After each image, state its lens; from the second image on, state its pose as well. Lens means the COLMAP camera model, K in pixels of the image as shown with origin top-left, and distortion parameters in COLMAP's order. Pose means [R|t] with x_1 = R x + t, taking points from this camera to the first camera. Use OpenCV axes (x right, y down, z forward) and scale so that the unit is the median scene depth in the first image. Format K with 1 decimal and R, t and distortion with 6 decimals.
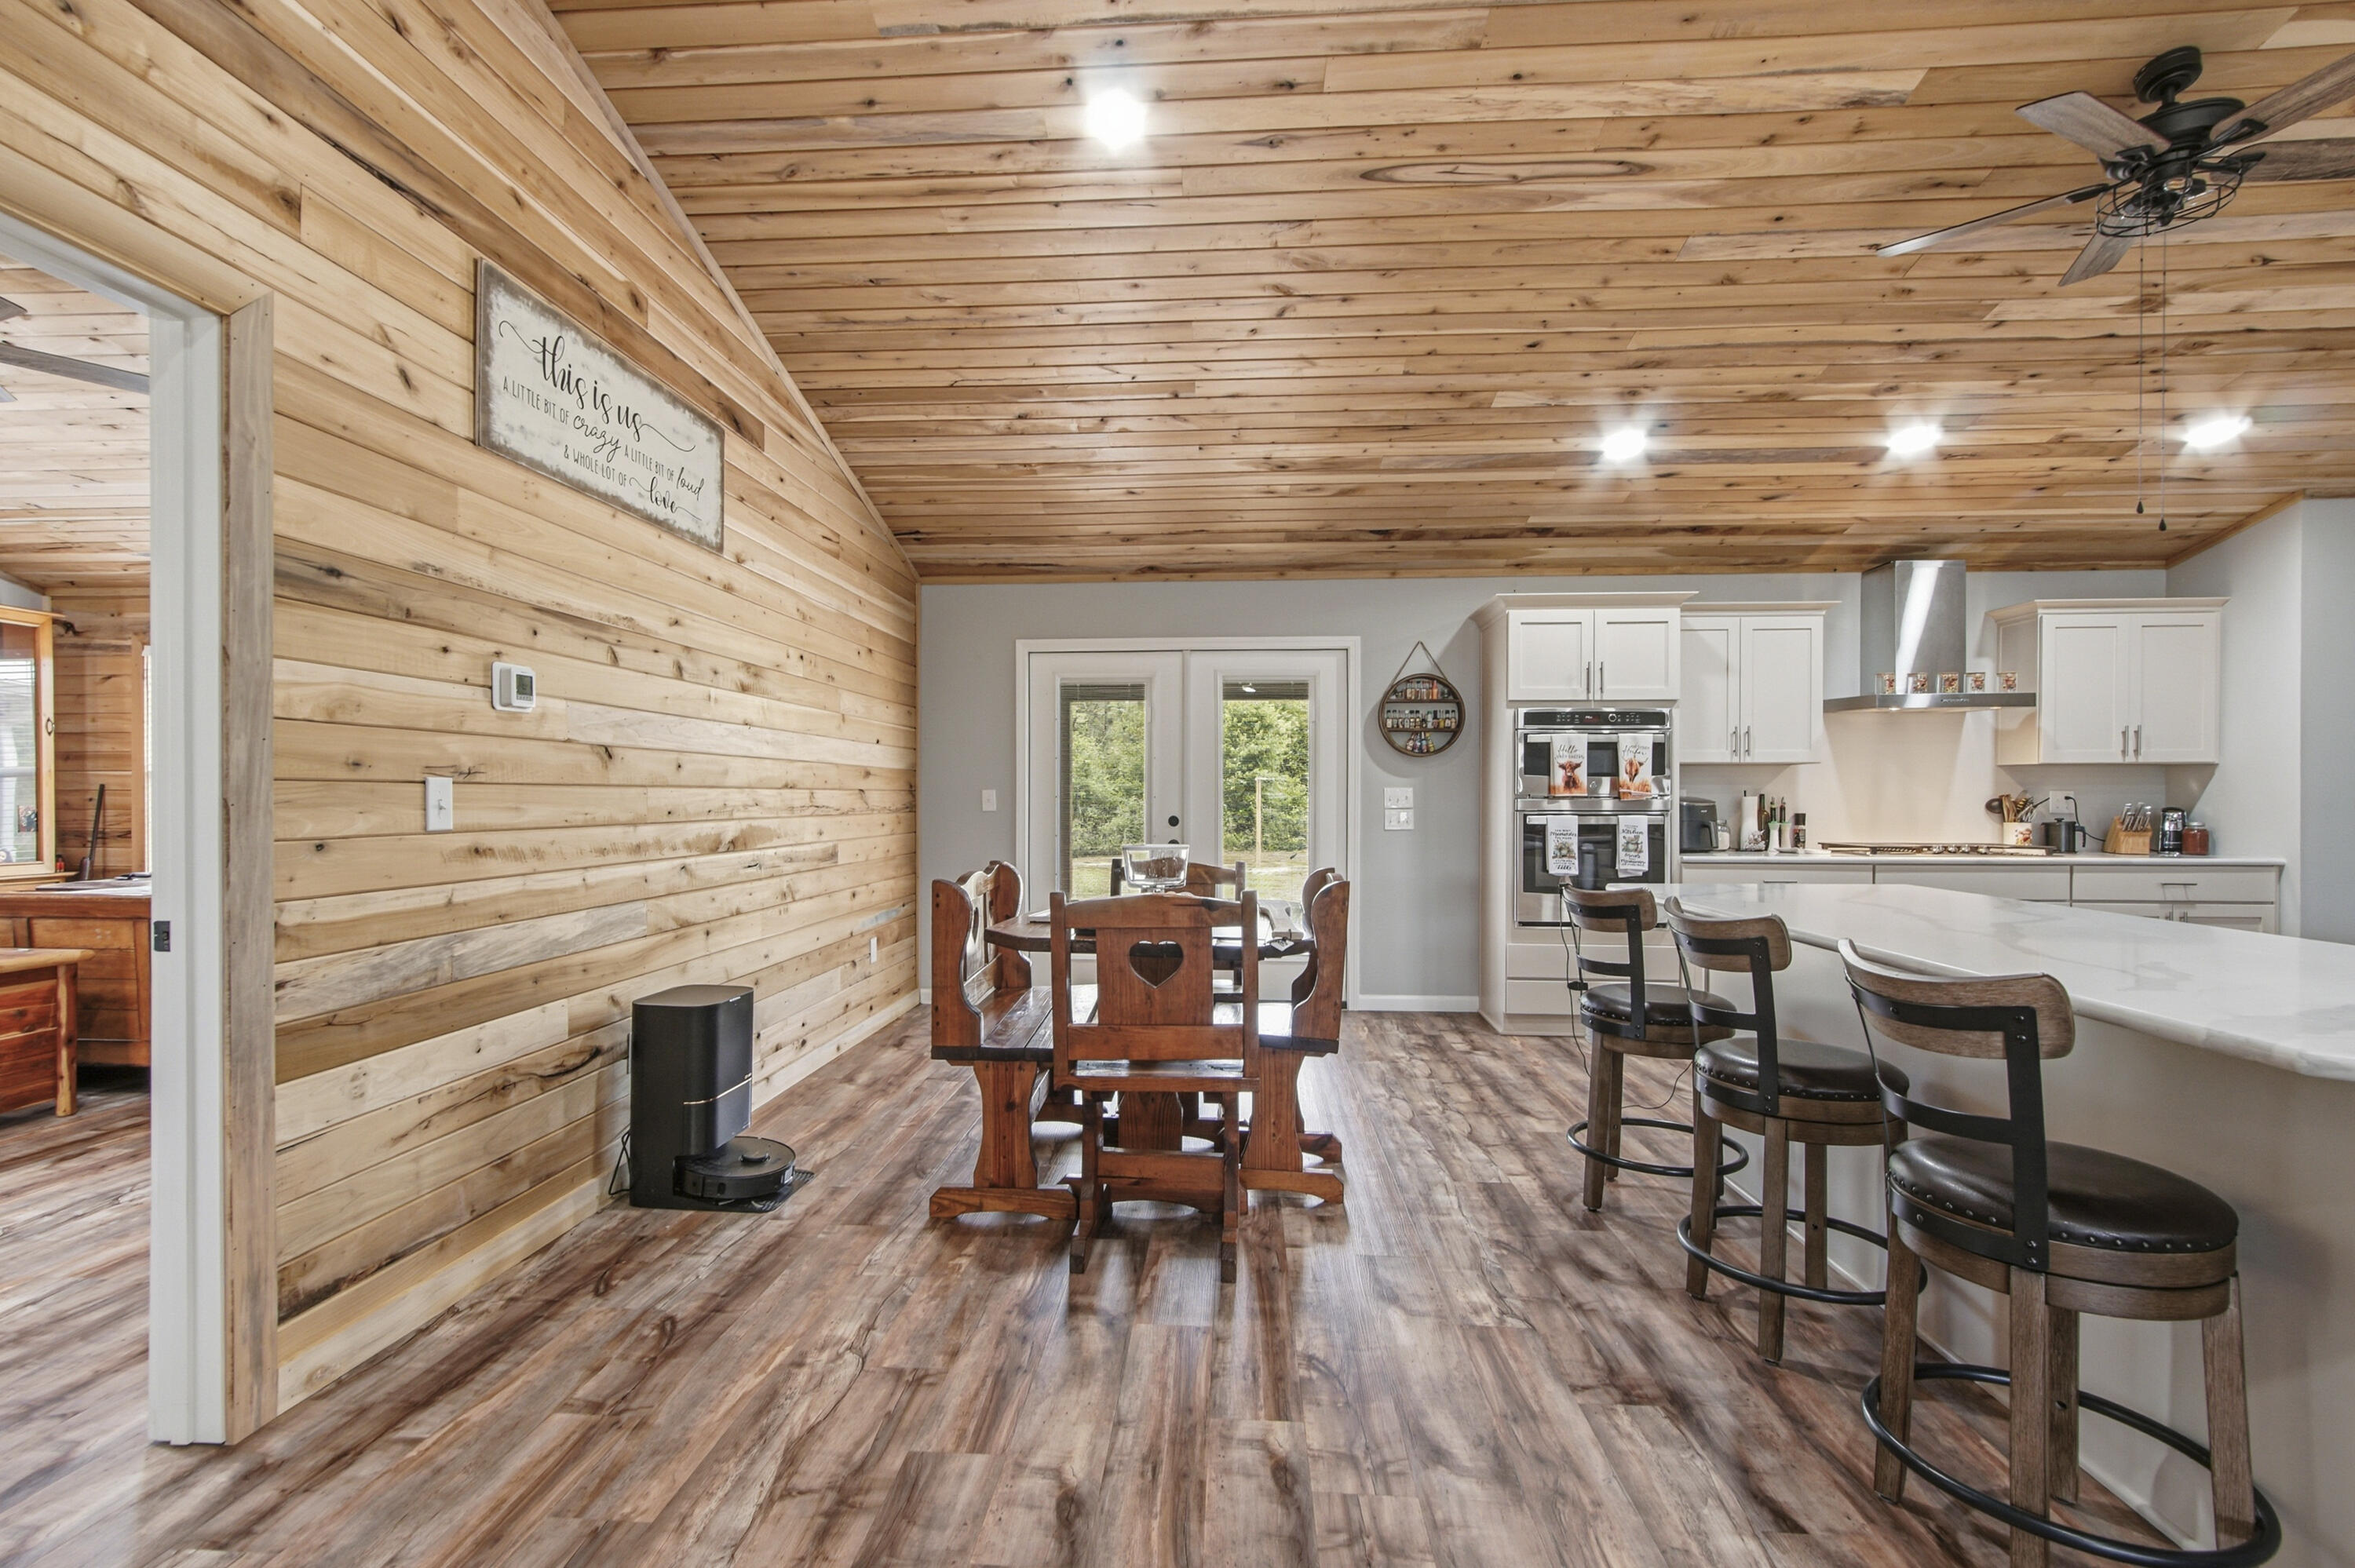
lens RADIAL K [[1072.7, 0, 1172.4], [0, 1072.7, 809.6], [0, 0, 1]] dist [-0.016478, 0.008114]
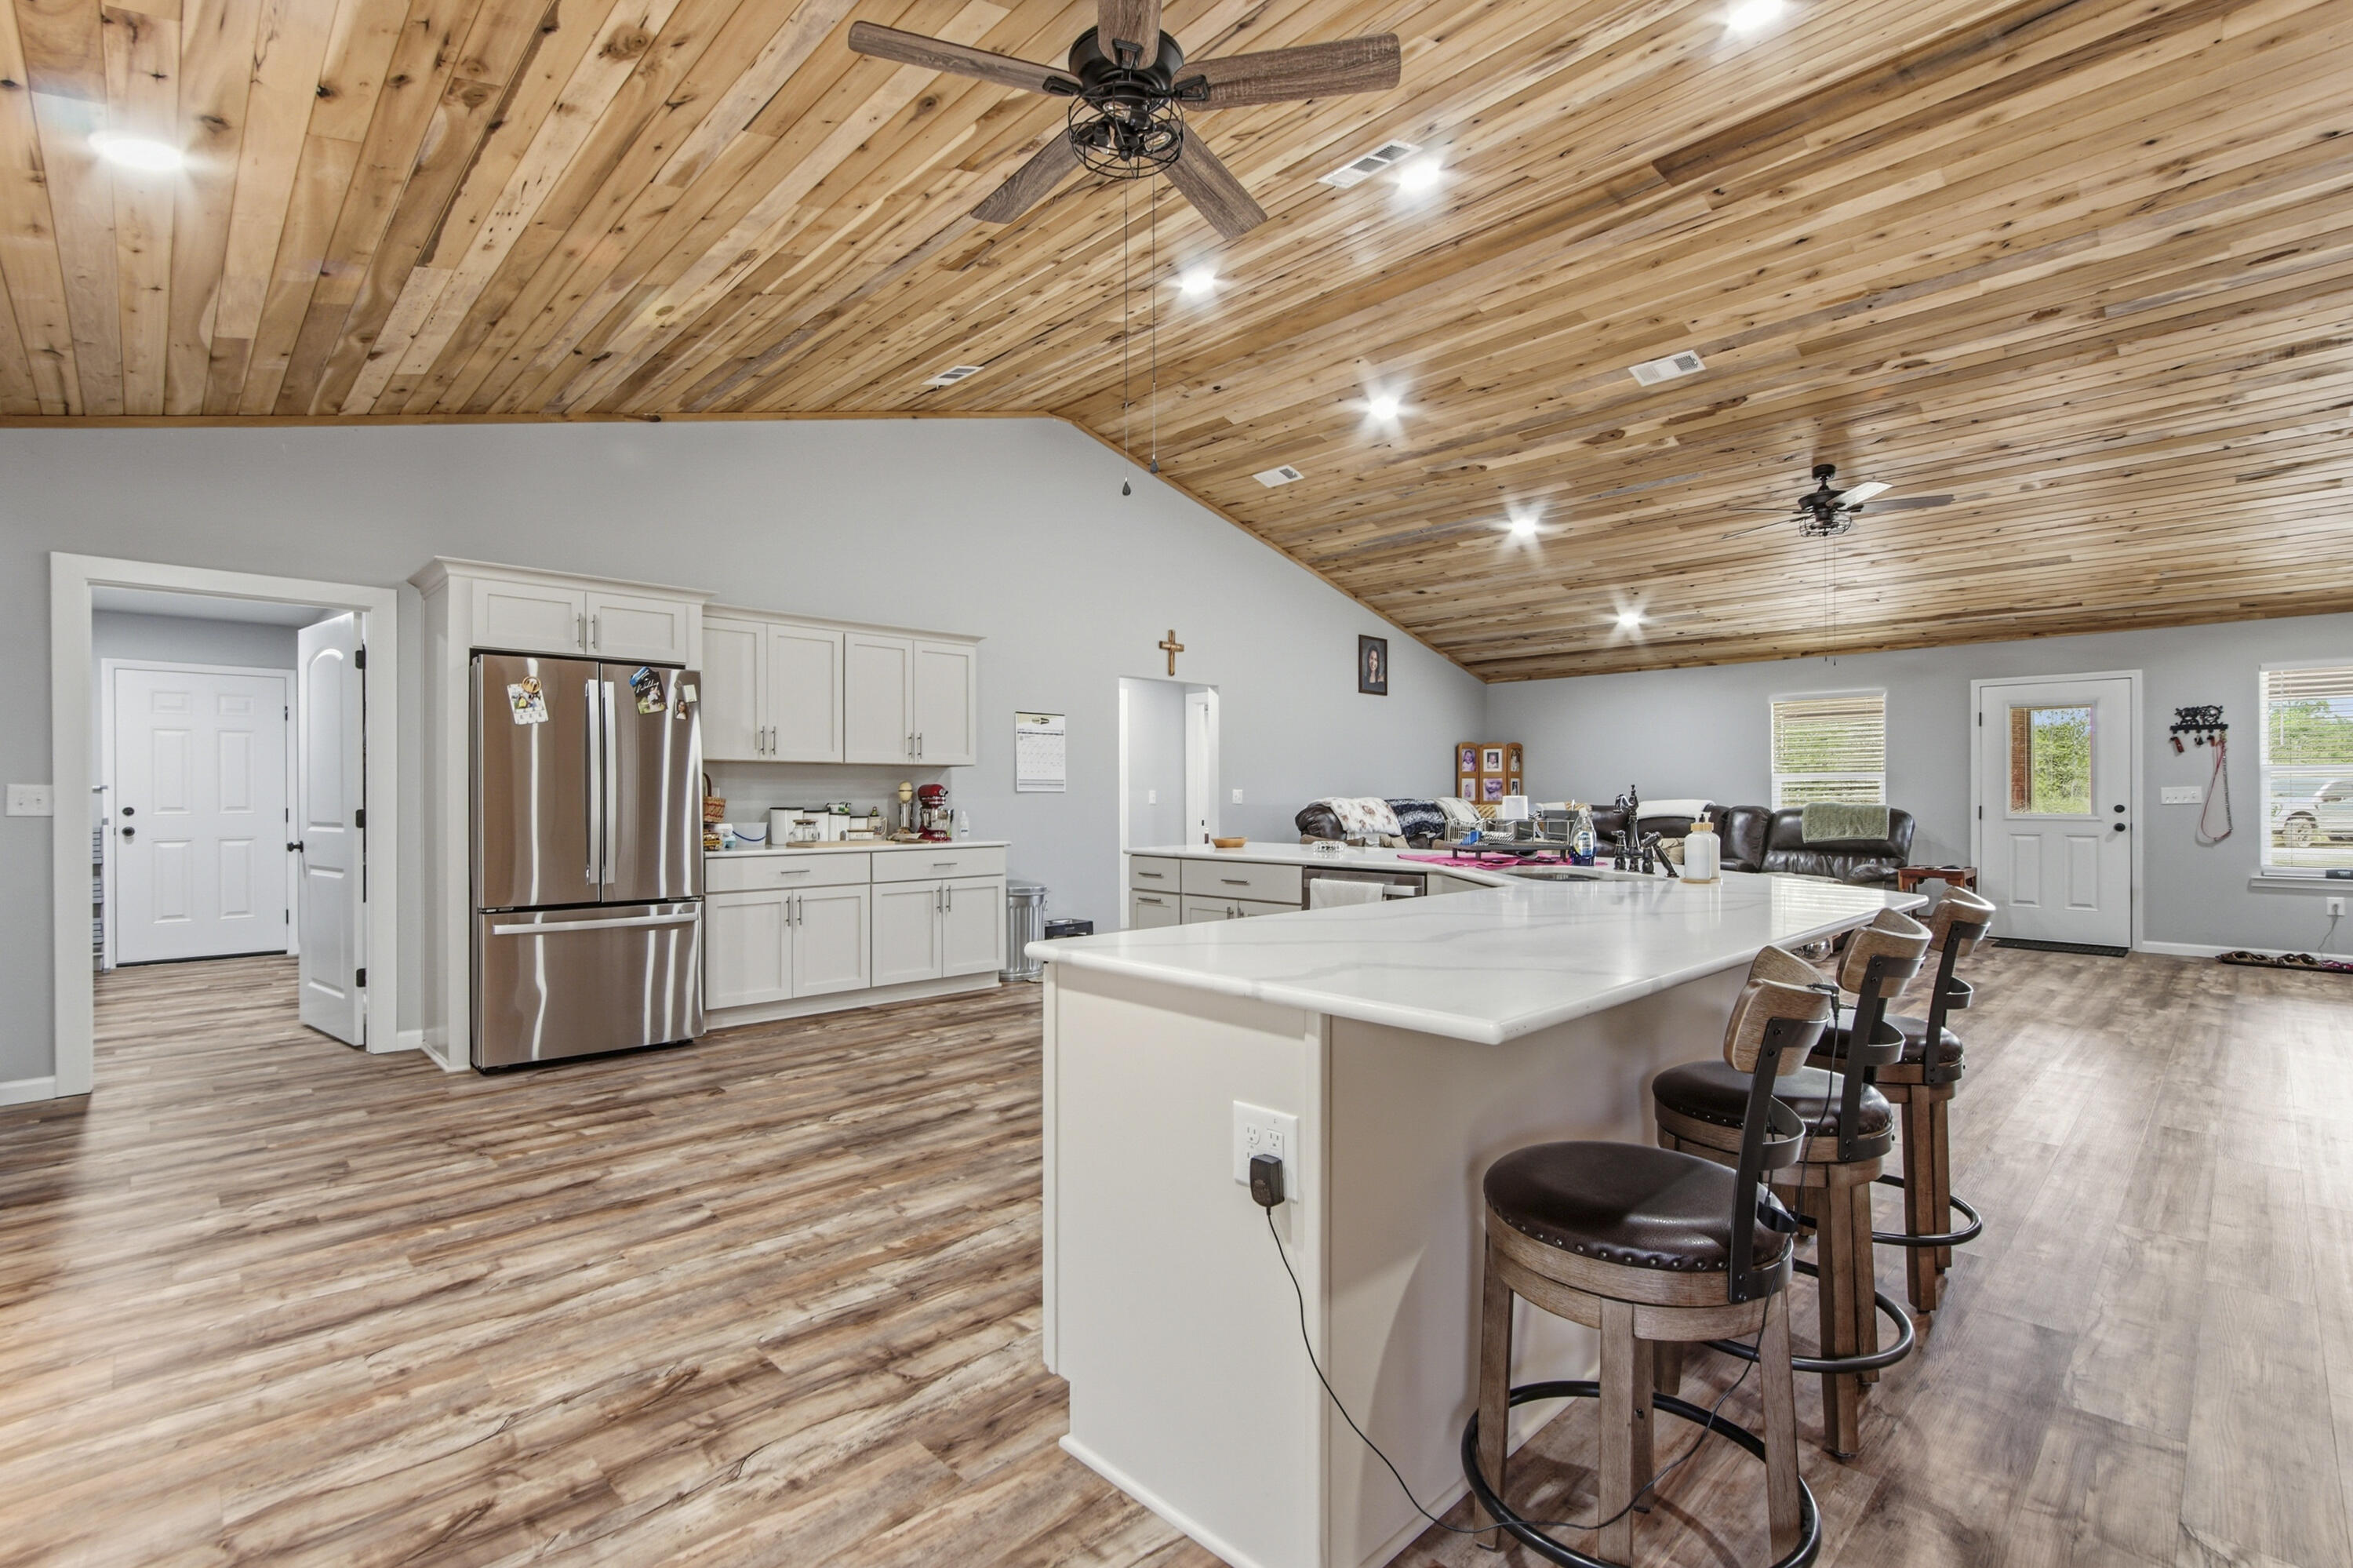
lens RADIAL K [[1072.0, 0, 1162.3], [0, 1072.0, 792.2], [0, 0, 1]] dist [-0.016478, 0.008114]
pose [[-0.739975, 0.002649, 0.672629, 0.232728], [0.009218, 0.999938, 0.006202, -0.012324], [-0.672571, 0.010790, -0.739954, 1.301888]]
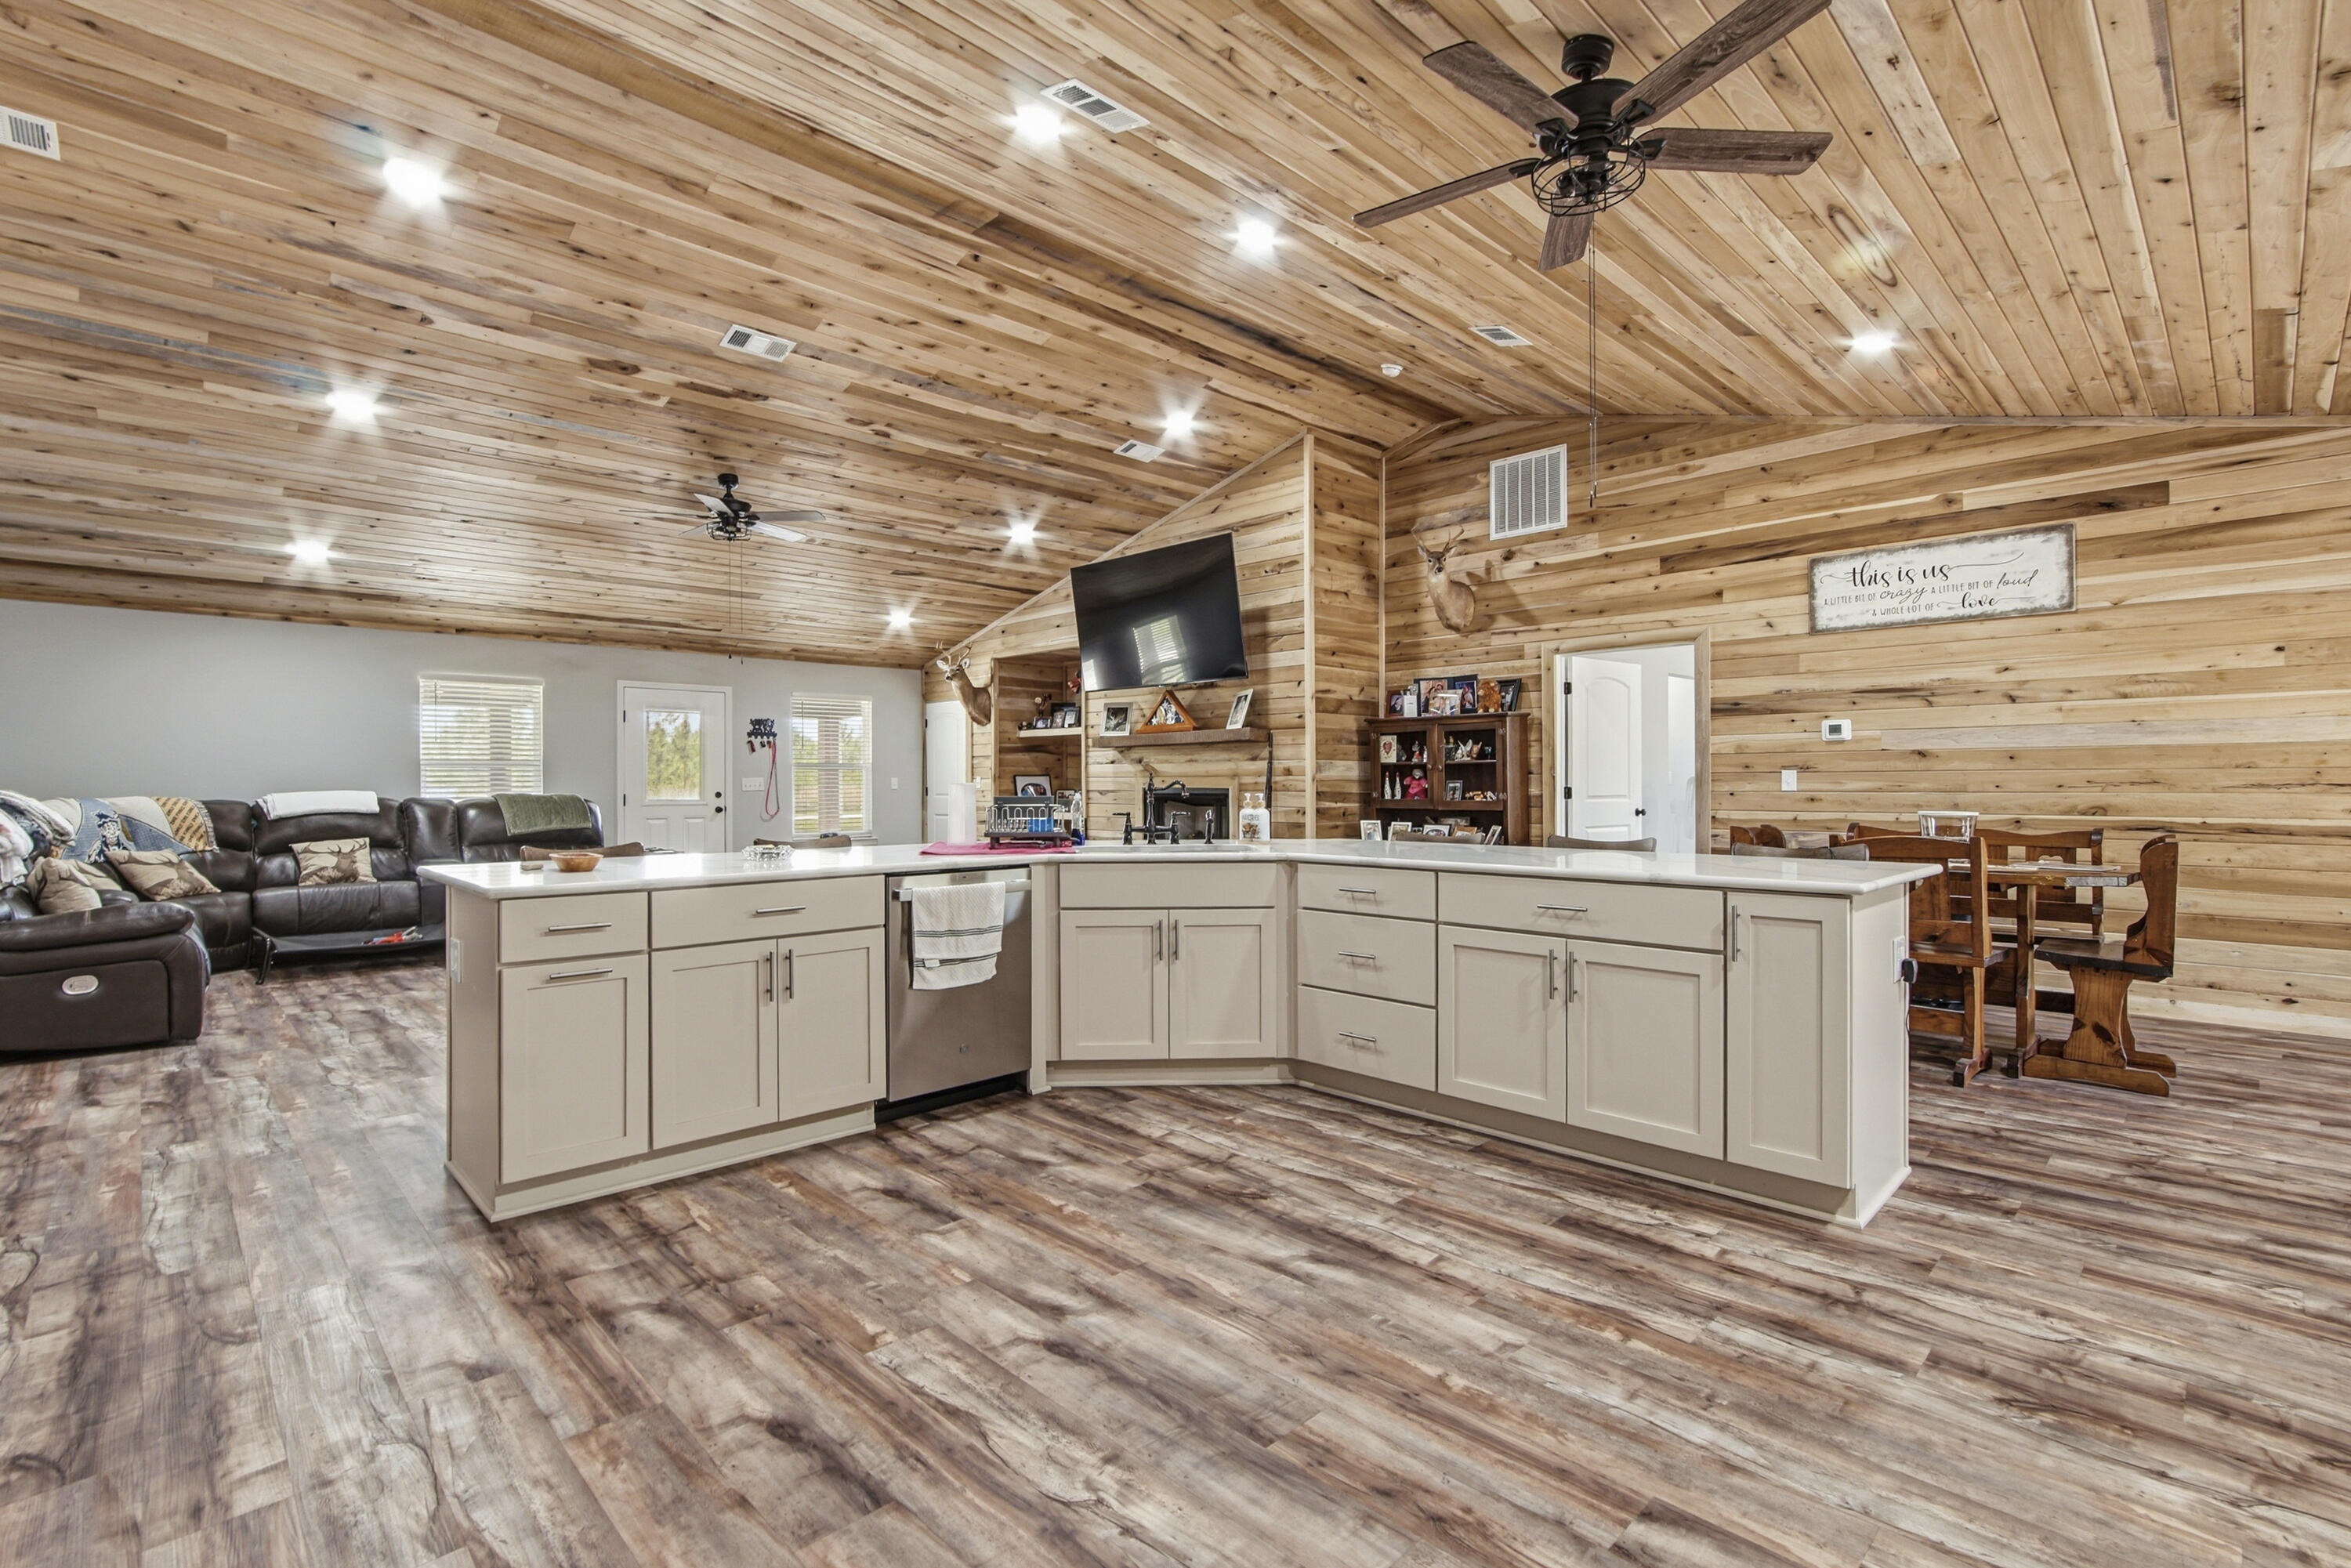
lens RADIAL K [[1071.0, 0, 1164.1], [0, 1071.0, 786.6], [0, 0, 1]] dist [-0.016478, 0.008114]
pose [[-0.670041, 0.005583, -0.742303, 1.523693], [-0.005201, 0.999912, 0.012215, -0.008697], [0.742306, 0.012045, -0.669953, 1.082775]]
